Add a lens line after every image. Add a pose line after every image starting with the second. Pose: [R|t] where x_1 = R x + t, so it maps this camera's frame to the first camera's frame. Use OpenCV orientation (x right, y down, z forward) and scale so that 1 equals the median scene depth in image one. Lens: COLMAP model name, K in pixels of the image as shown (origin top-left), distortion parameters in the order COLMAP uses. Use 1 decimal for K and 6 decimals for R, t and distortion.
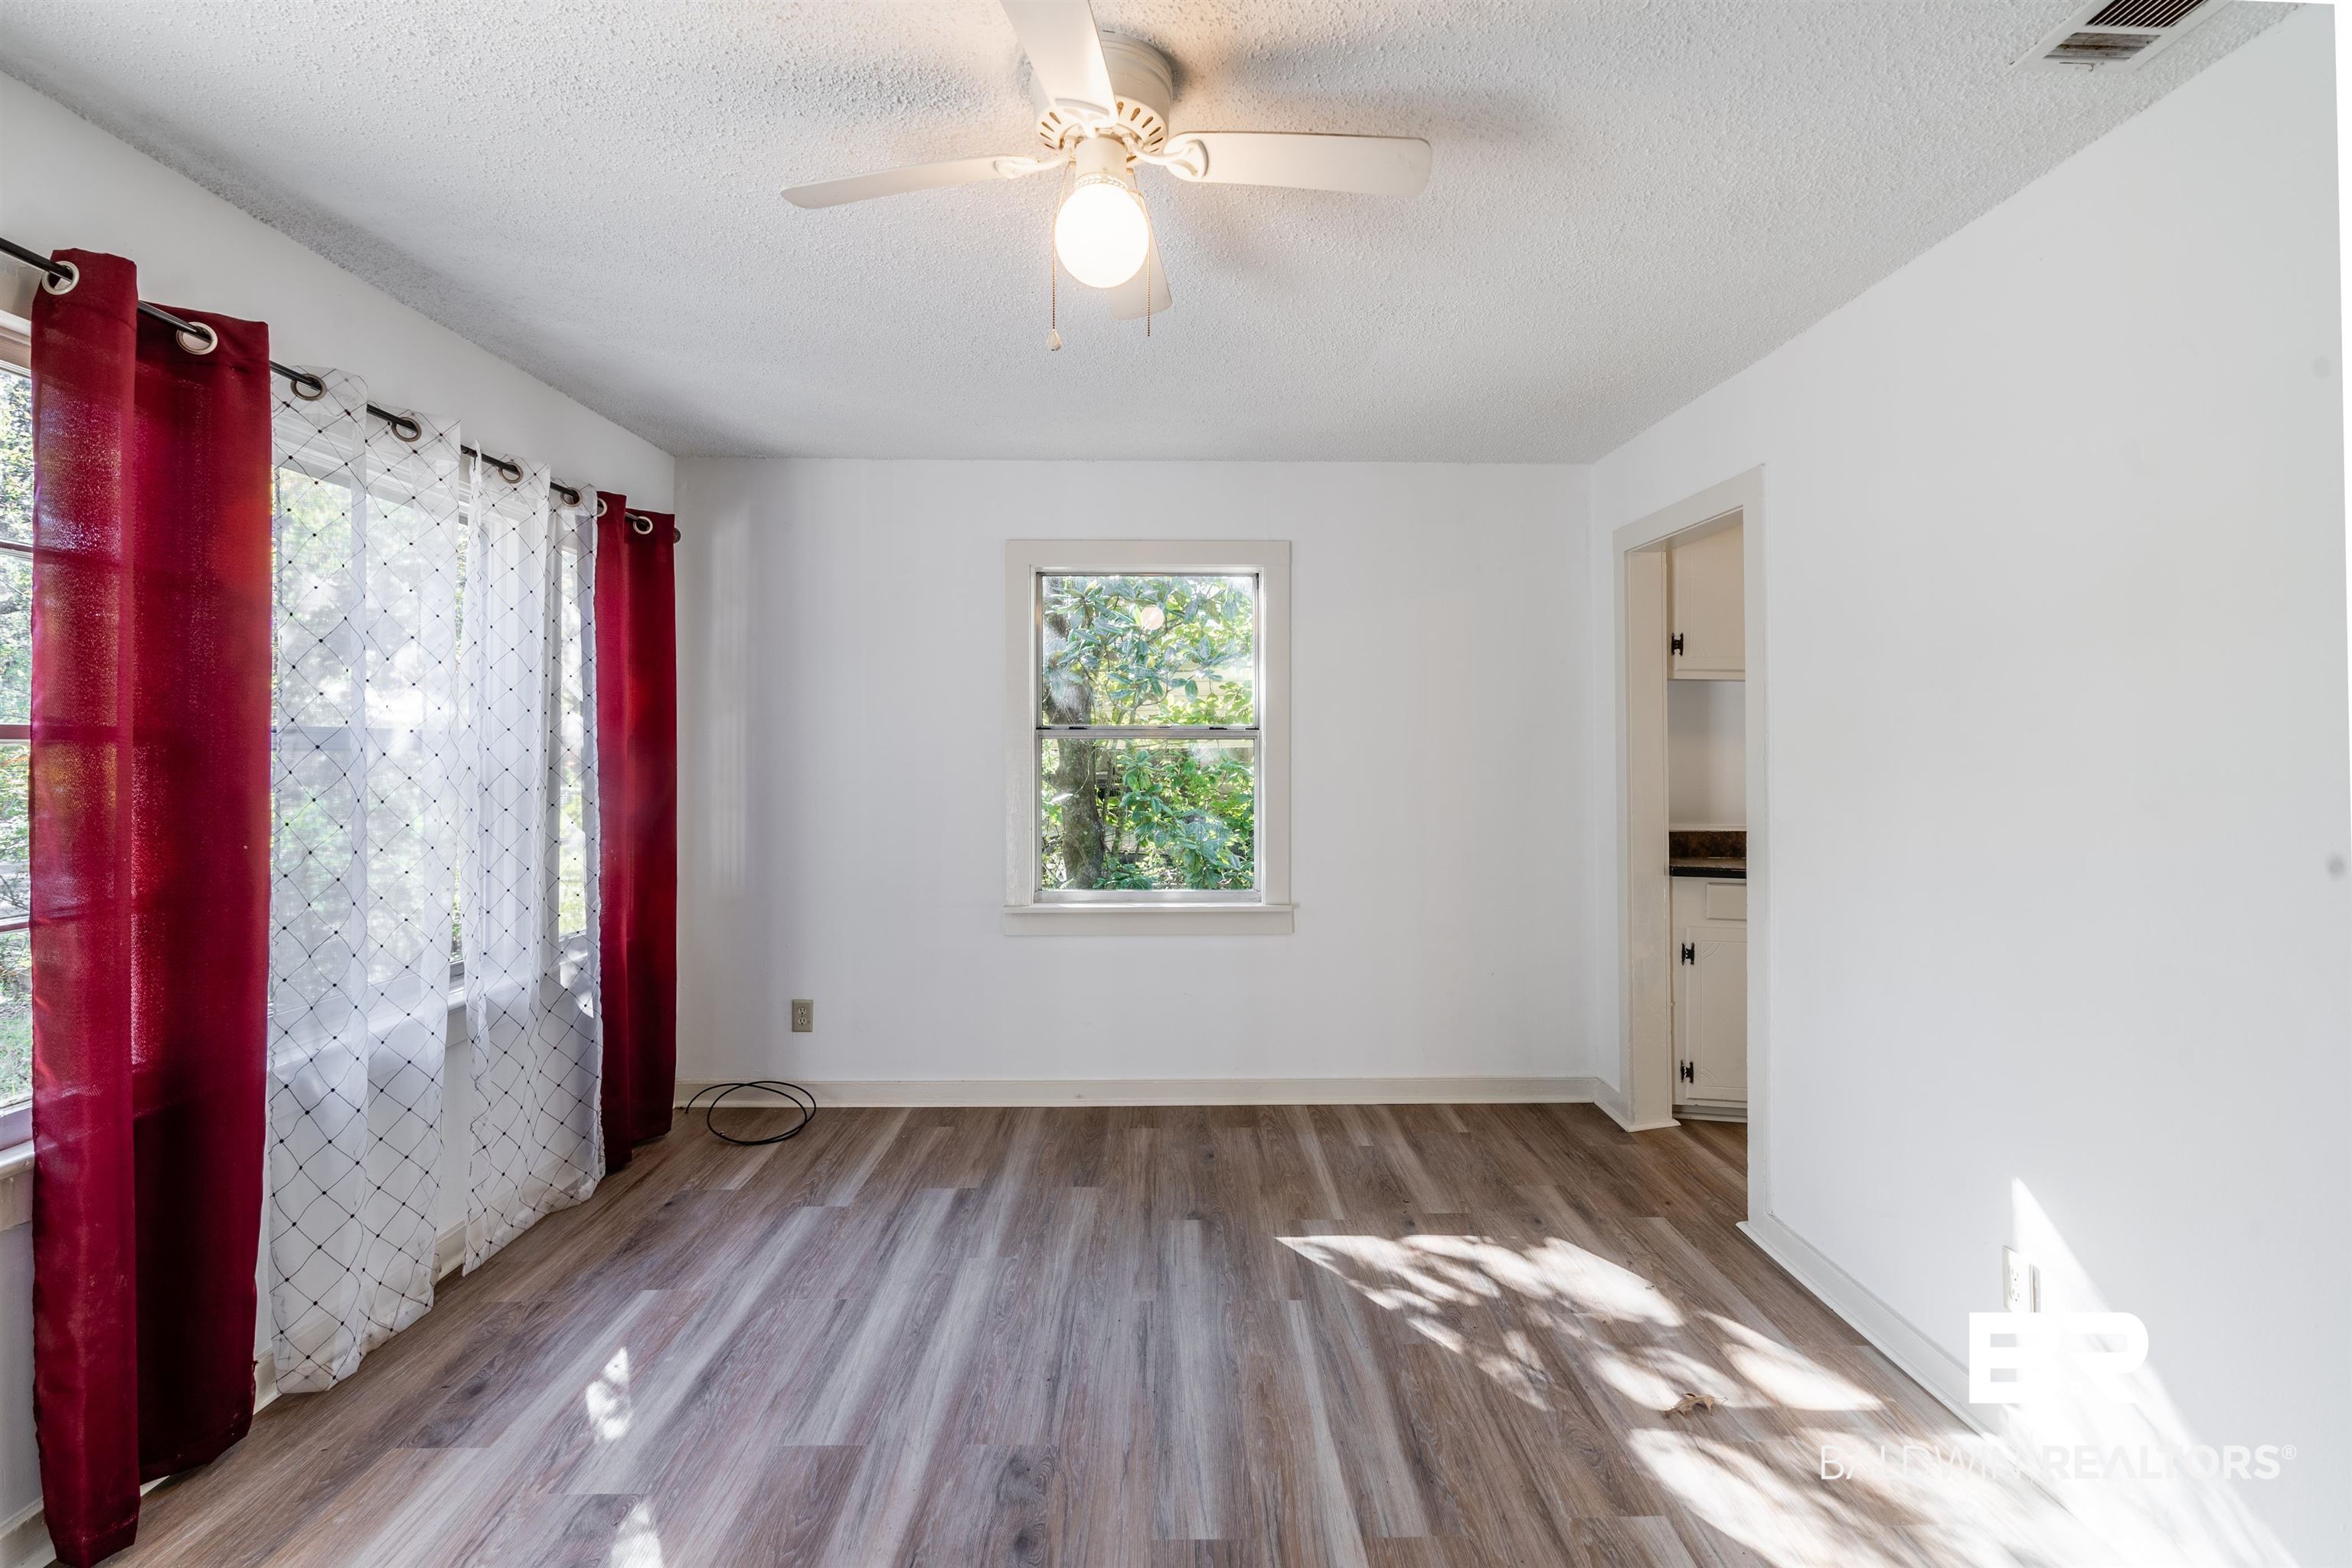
lens RADIAL K [[1086.8, 0, 1171.8], [0, 1086.8, 742.0], [0, 0, 1]] dist [-0.014631, 0.004741]
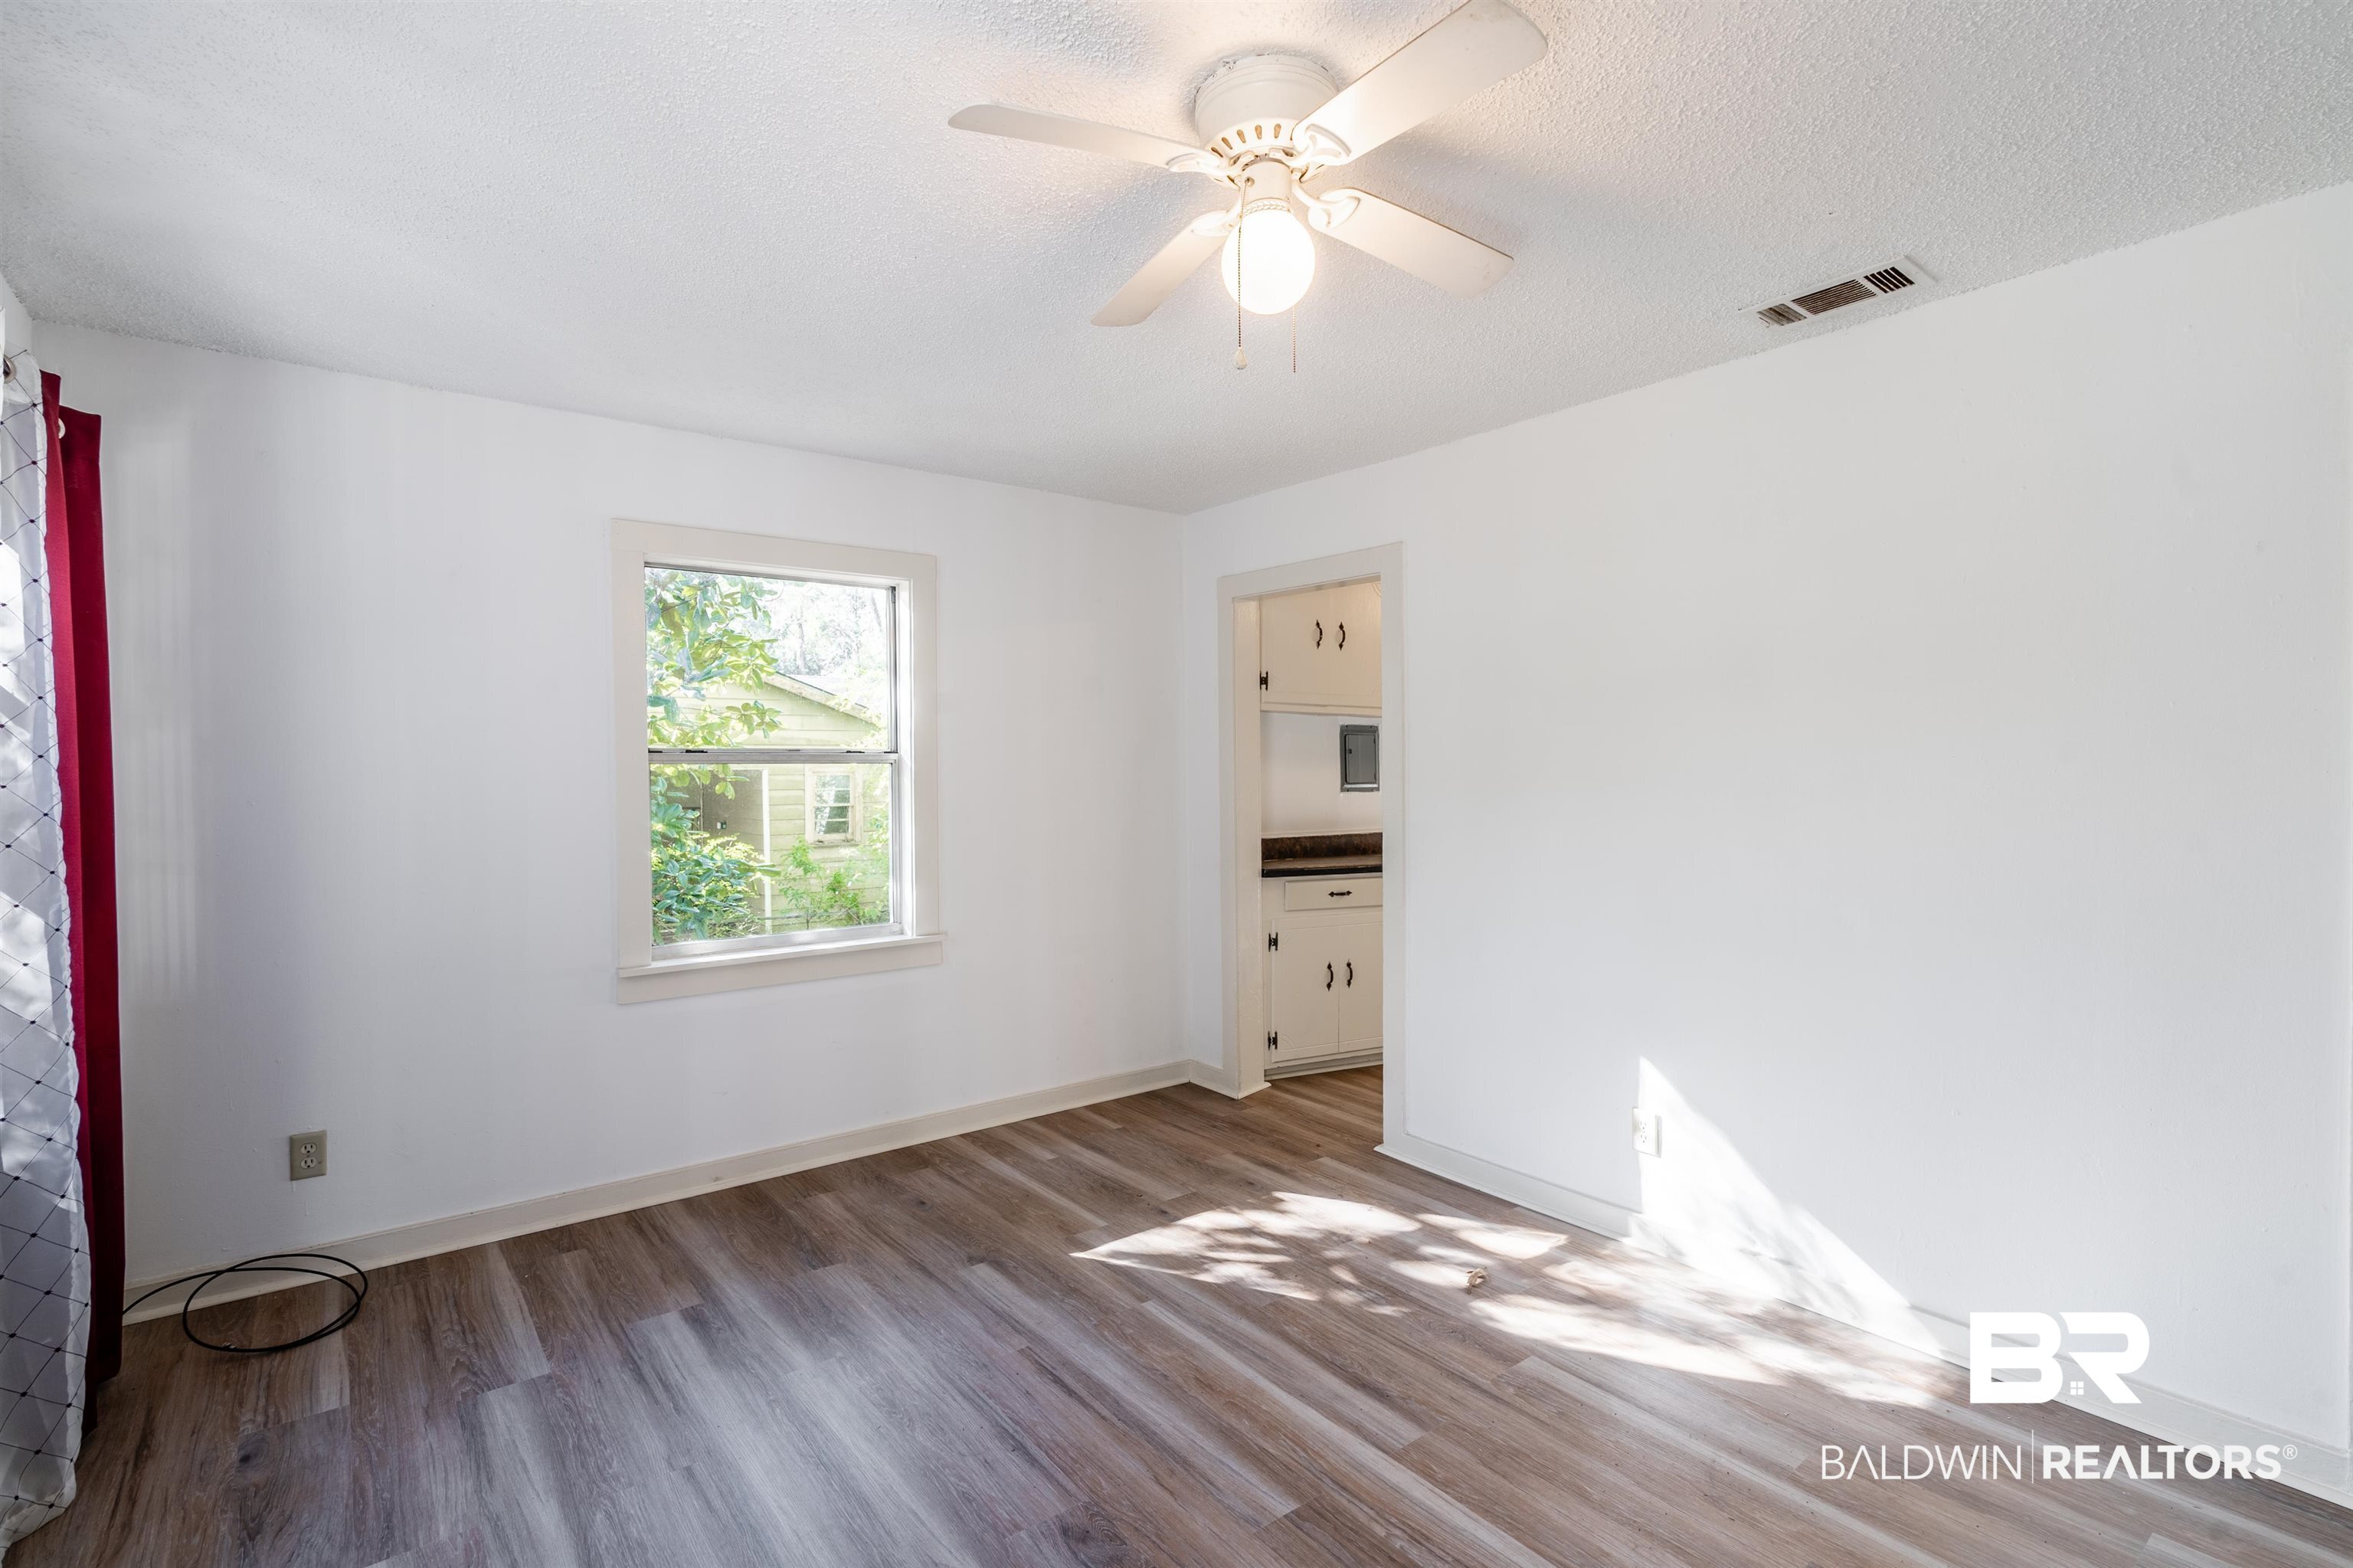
lens RADIAL K [[1096.4, 0, 1176.5], [0, 1096.4, 784.0], [0, 0, 1]] dist [-0.011435, 0.003484]
pose [[0.805666, -0.016689, 0.592135, -0.391186], [0.006229, 0.999786, 0.019702, -0.001689], [-0.592337, -0.012185, 0.805598, 0.117369]]
